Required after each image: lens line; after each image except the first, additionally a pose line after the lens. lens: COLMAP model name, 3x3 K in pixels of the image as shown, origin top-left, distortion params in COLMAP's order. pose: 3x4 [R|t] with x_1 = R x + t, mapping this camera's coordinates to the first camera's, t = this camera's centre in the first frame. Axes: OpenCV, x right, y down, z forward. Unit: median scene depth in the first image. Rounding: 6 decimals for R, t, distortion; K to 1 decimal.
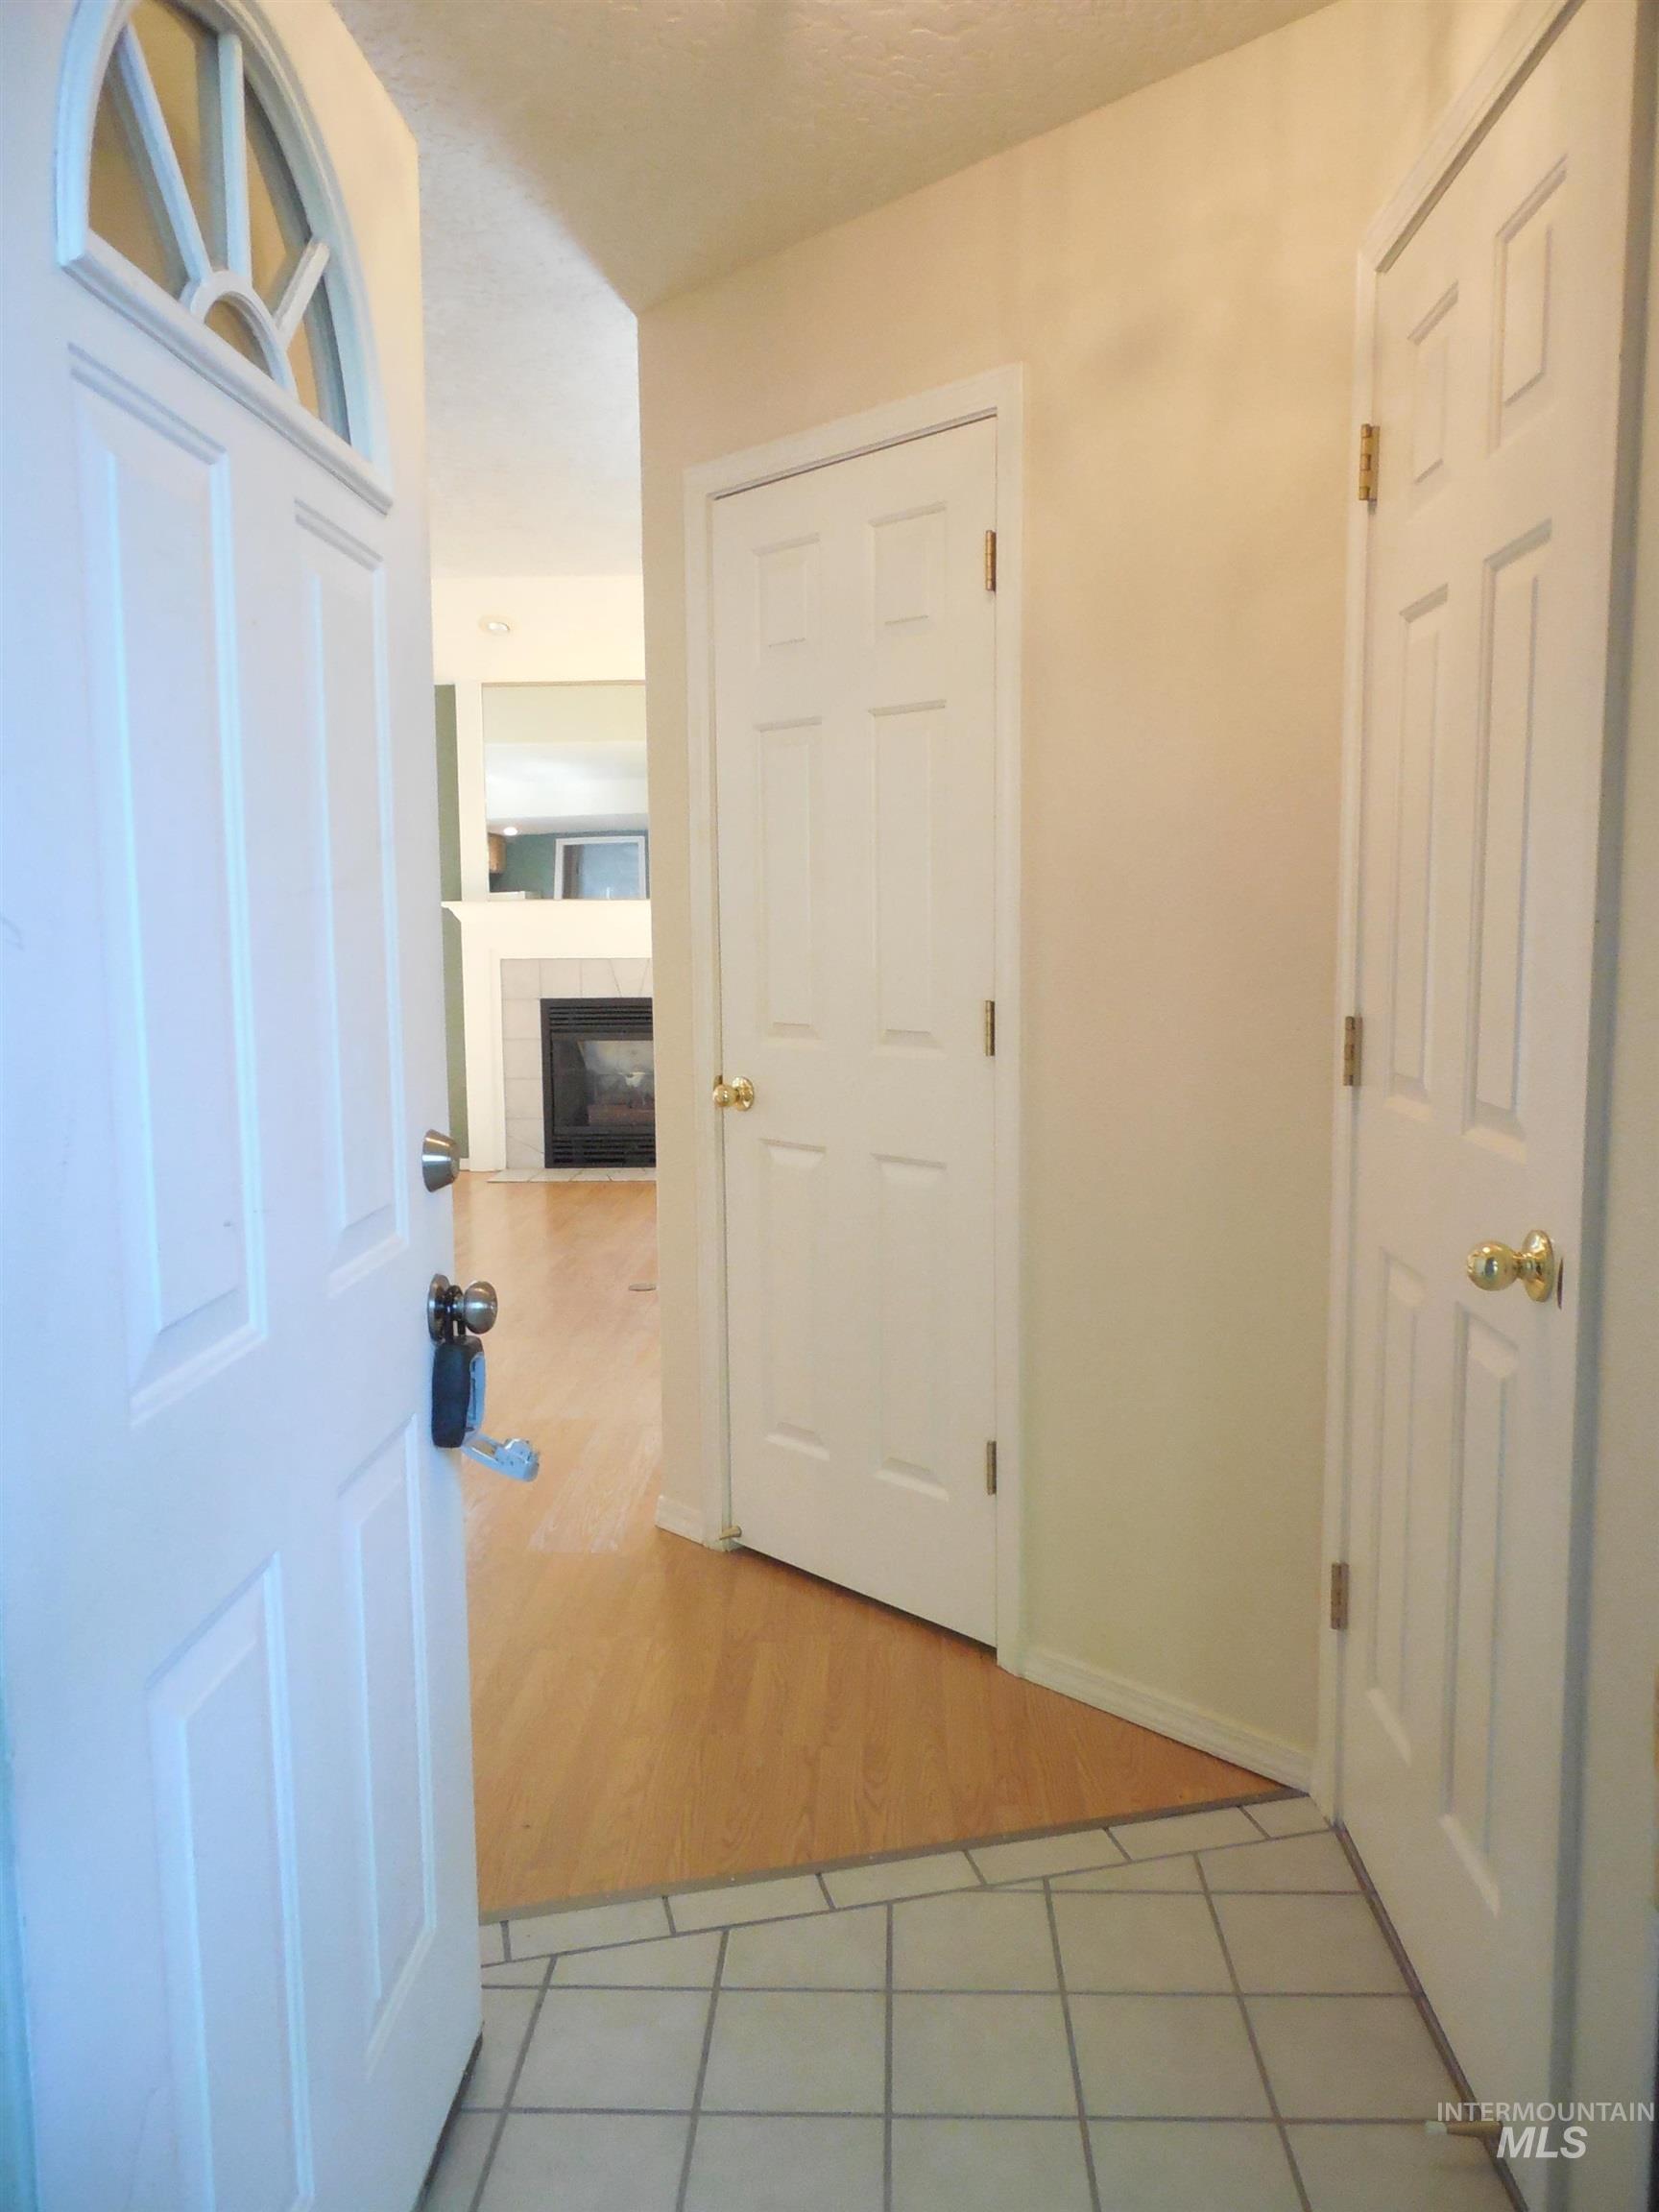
lens RADIAL K [[1675.4, 0, 830.9], [0, 1675.4, 1097.5], [0, 0, 1]] dist [0.000668, -0.011710]
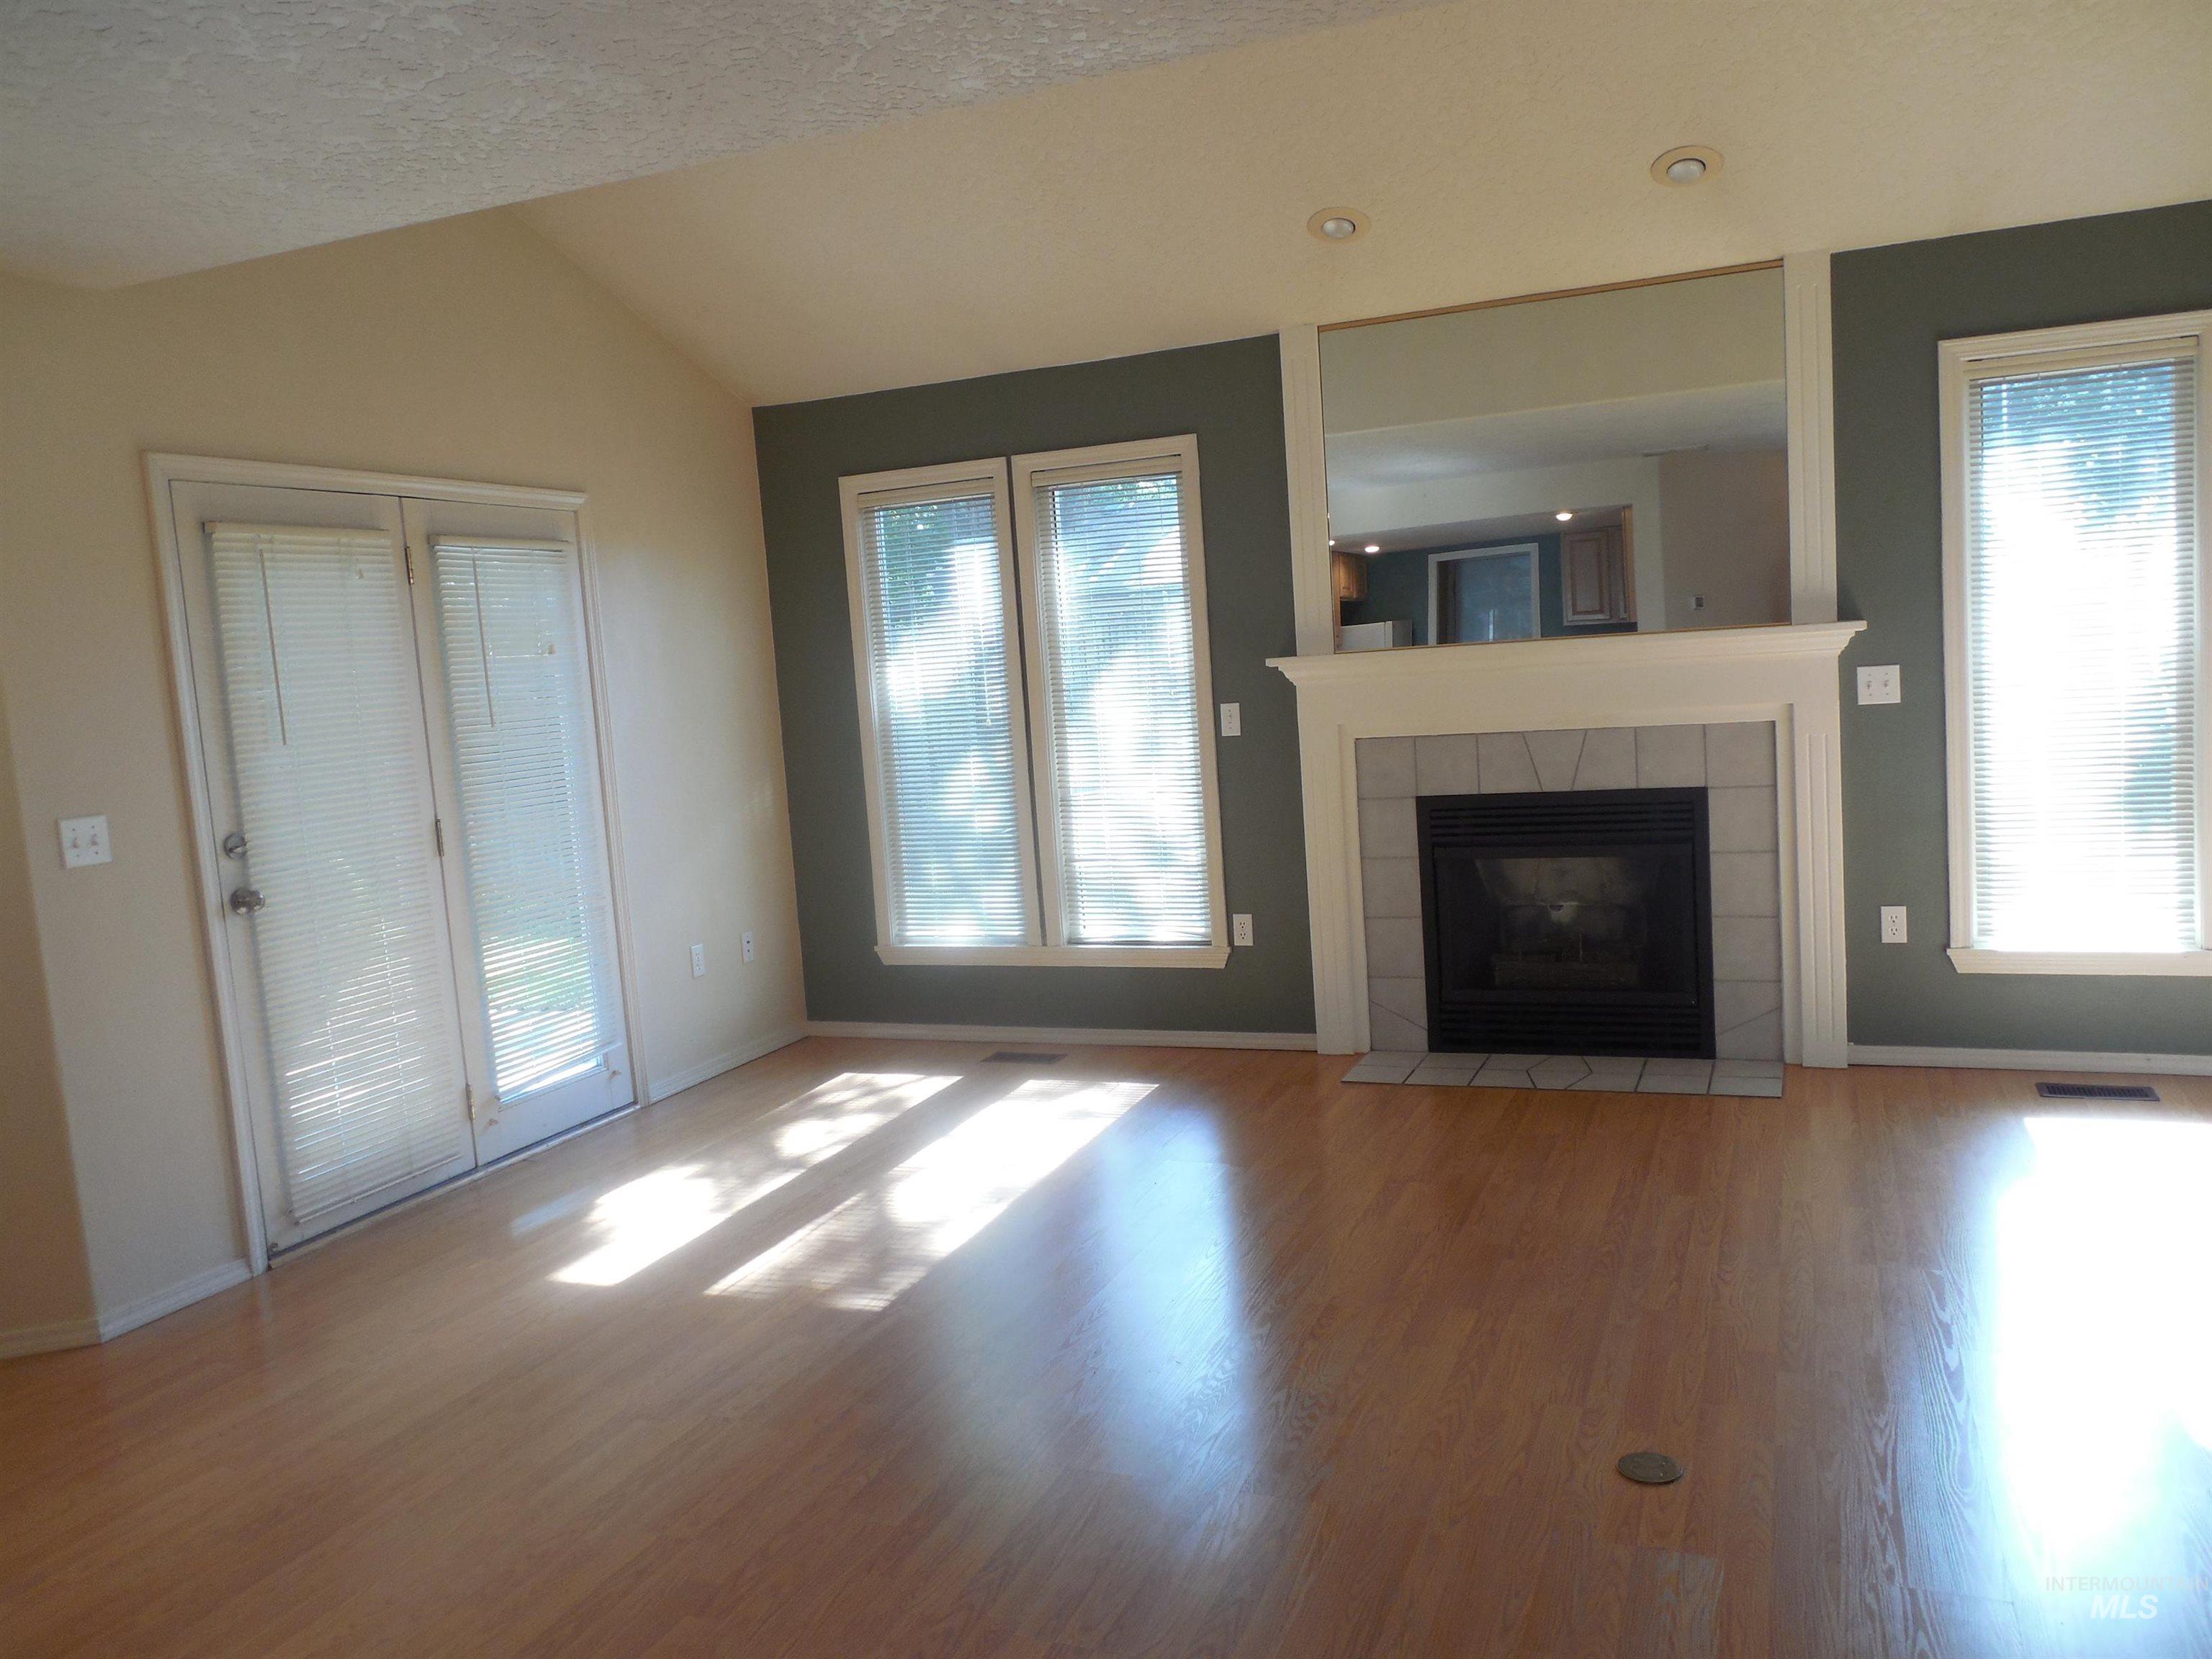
lens RADIAL K [[1675.4, 0, 1114.2], [0, 1675.4, 827.9], [0, 0, 1]] dist [0.000668, -0.011710]
pose [[0.939757, -0.020033, -0.341255, -0.060016], [0.022295, 0.999748, 0.002706, -0.050660], [0.341115, -0.010151, 0.939967, 0.337792]]
